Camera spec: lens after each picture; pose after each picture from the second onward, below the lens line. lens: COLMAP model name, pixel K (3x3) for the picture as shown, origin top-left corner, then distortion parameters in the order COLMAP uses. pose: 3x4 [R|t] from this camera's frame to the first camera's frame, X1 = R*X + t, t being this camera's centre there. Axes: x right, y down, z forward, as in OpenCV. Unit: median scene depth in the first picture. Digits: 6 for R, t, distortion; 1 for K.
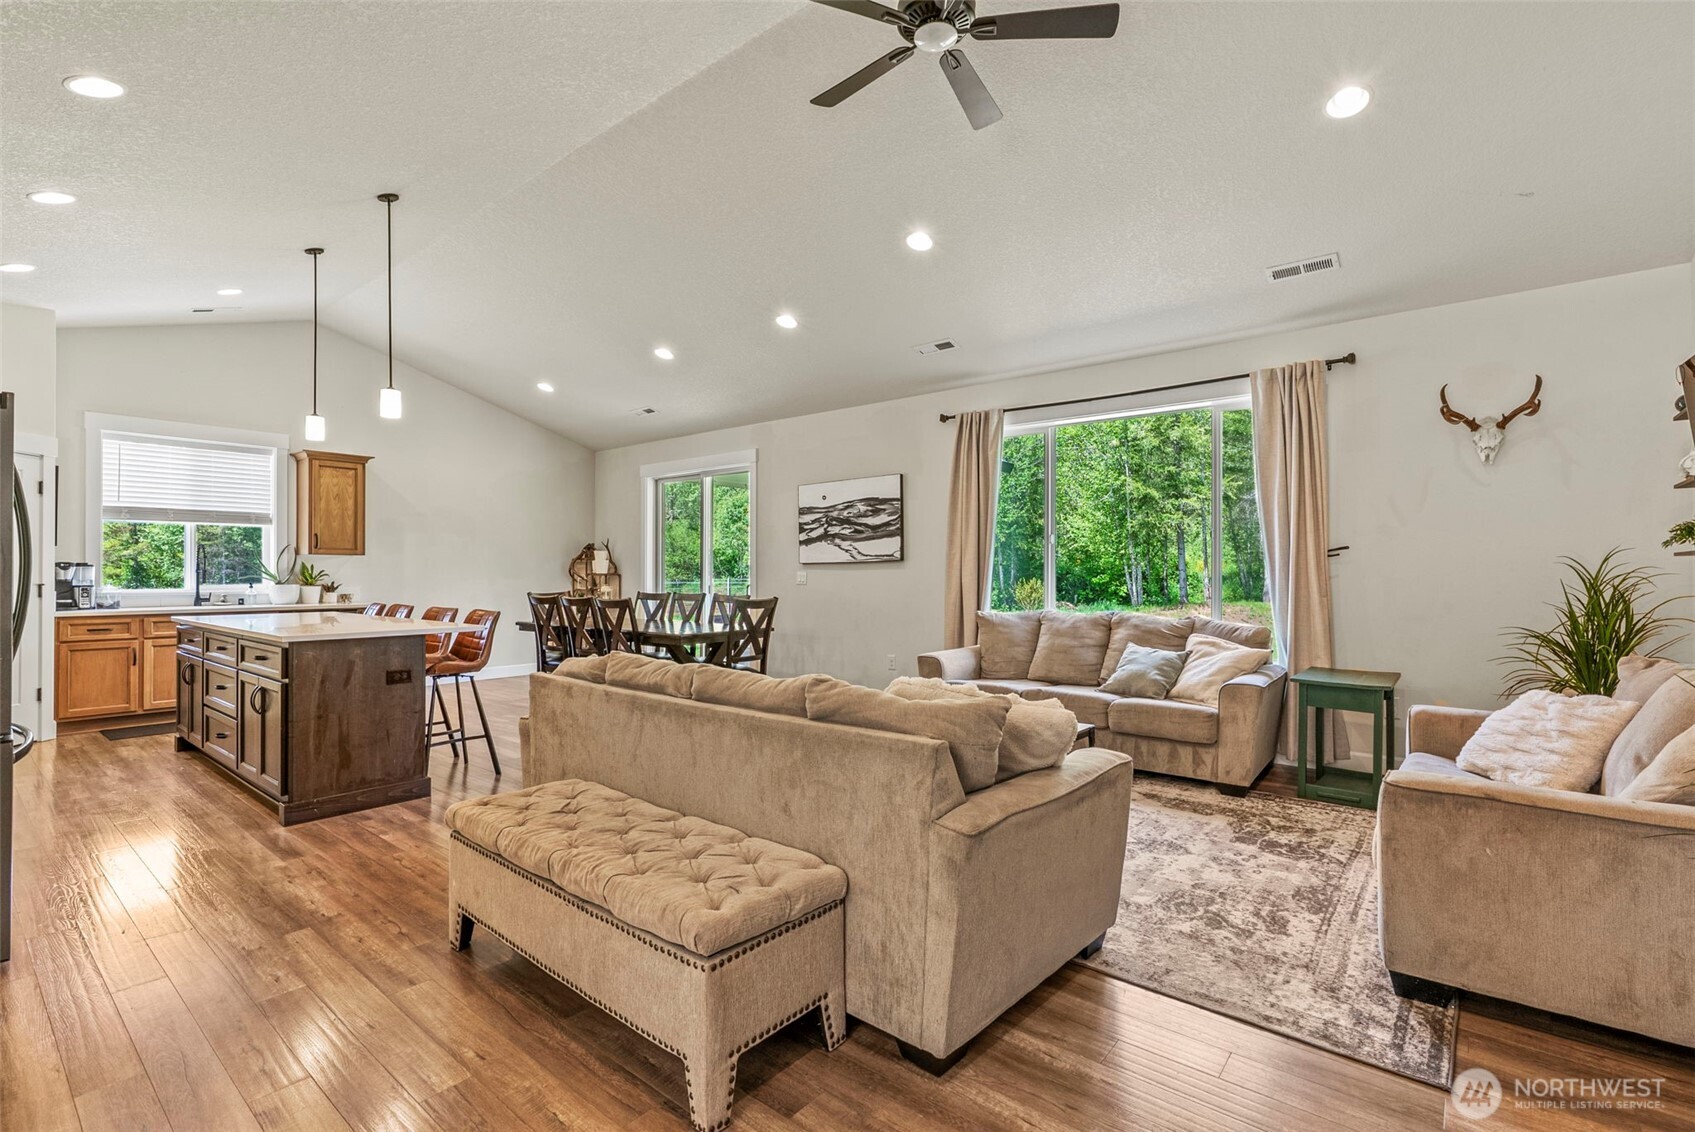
lens RADIAL K [[786.4, 0, 858.4], [0, 786.4, 571.5], [0, 0, 1]] dist [-0.007569, 0.000872]
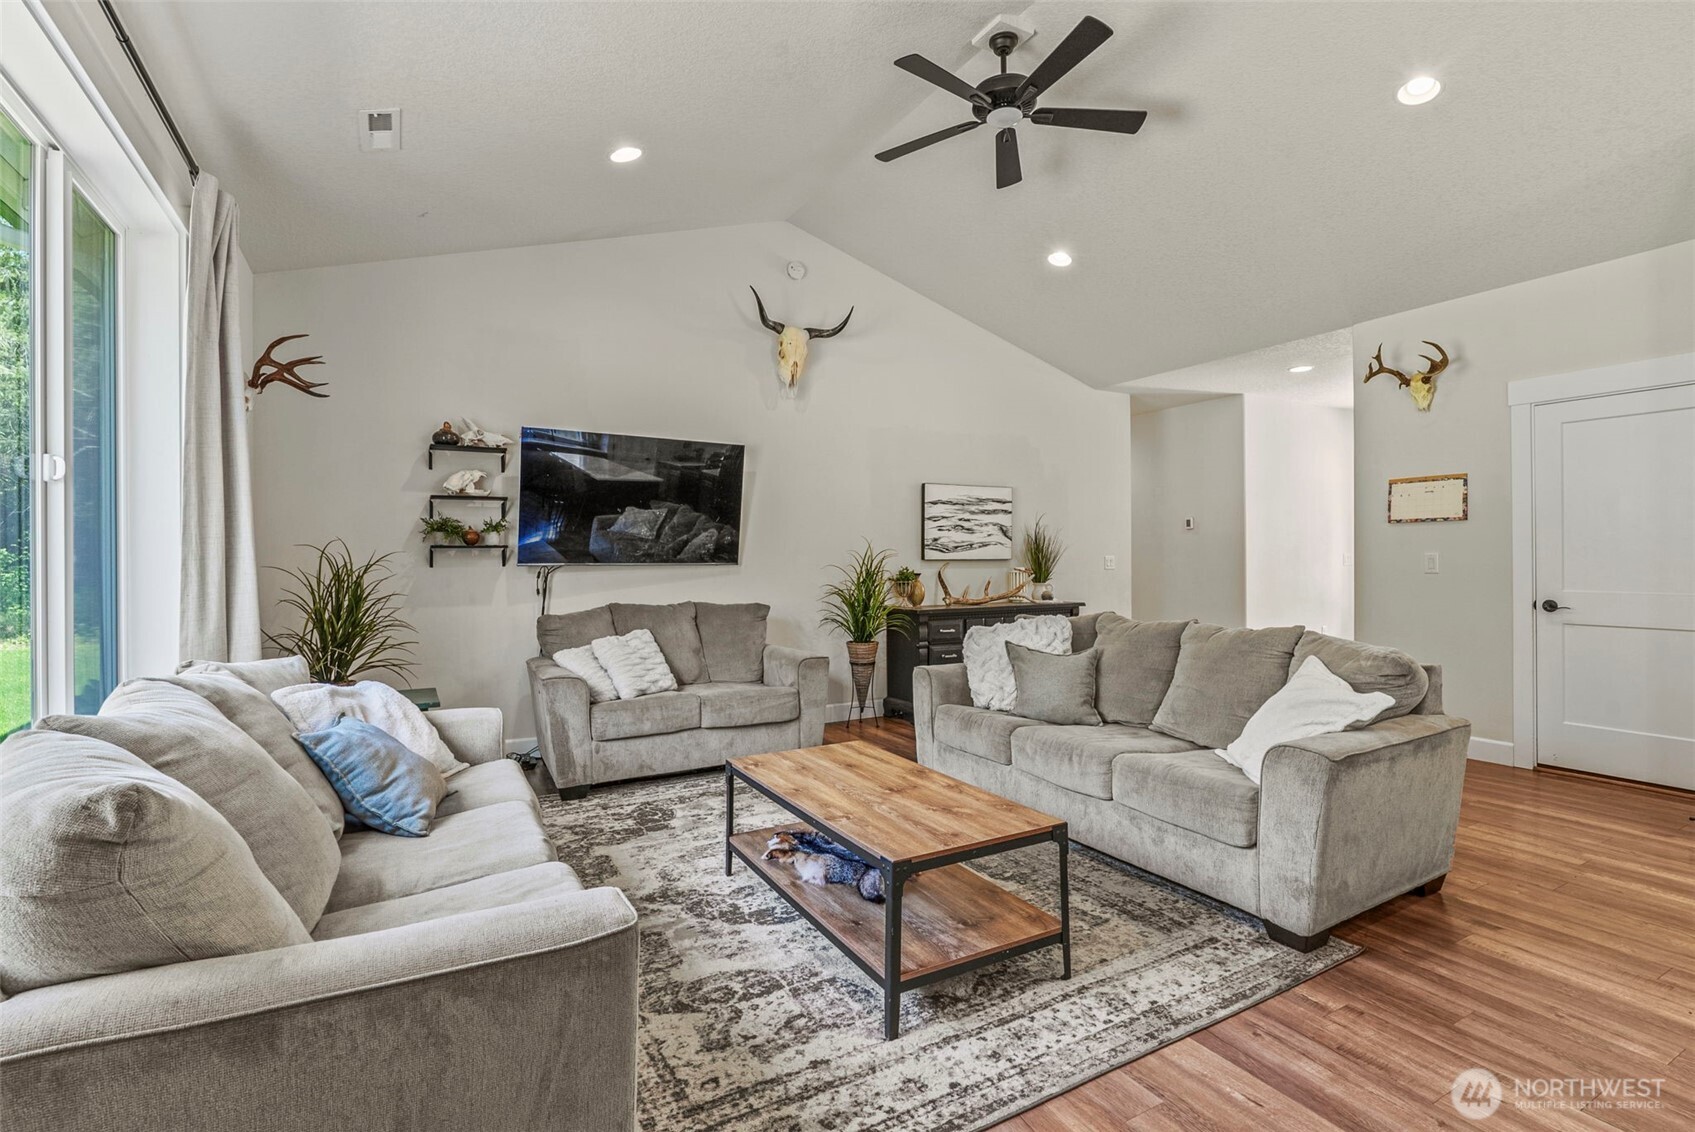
lens RADIAL K [[786.4, 0, 849.2], [0, 786.4, 560.6], [0, 0, 1]] dist [-0.007569, 0.000872]
pose [[-0.929301, 0.004735, 0.369293, -0.054818], [0.005519, 0.999984, 0.001066, 0.001908], [-0.369282, 0.003028, -0.929312, 0.980352]]
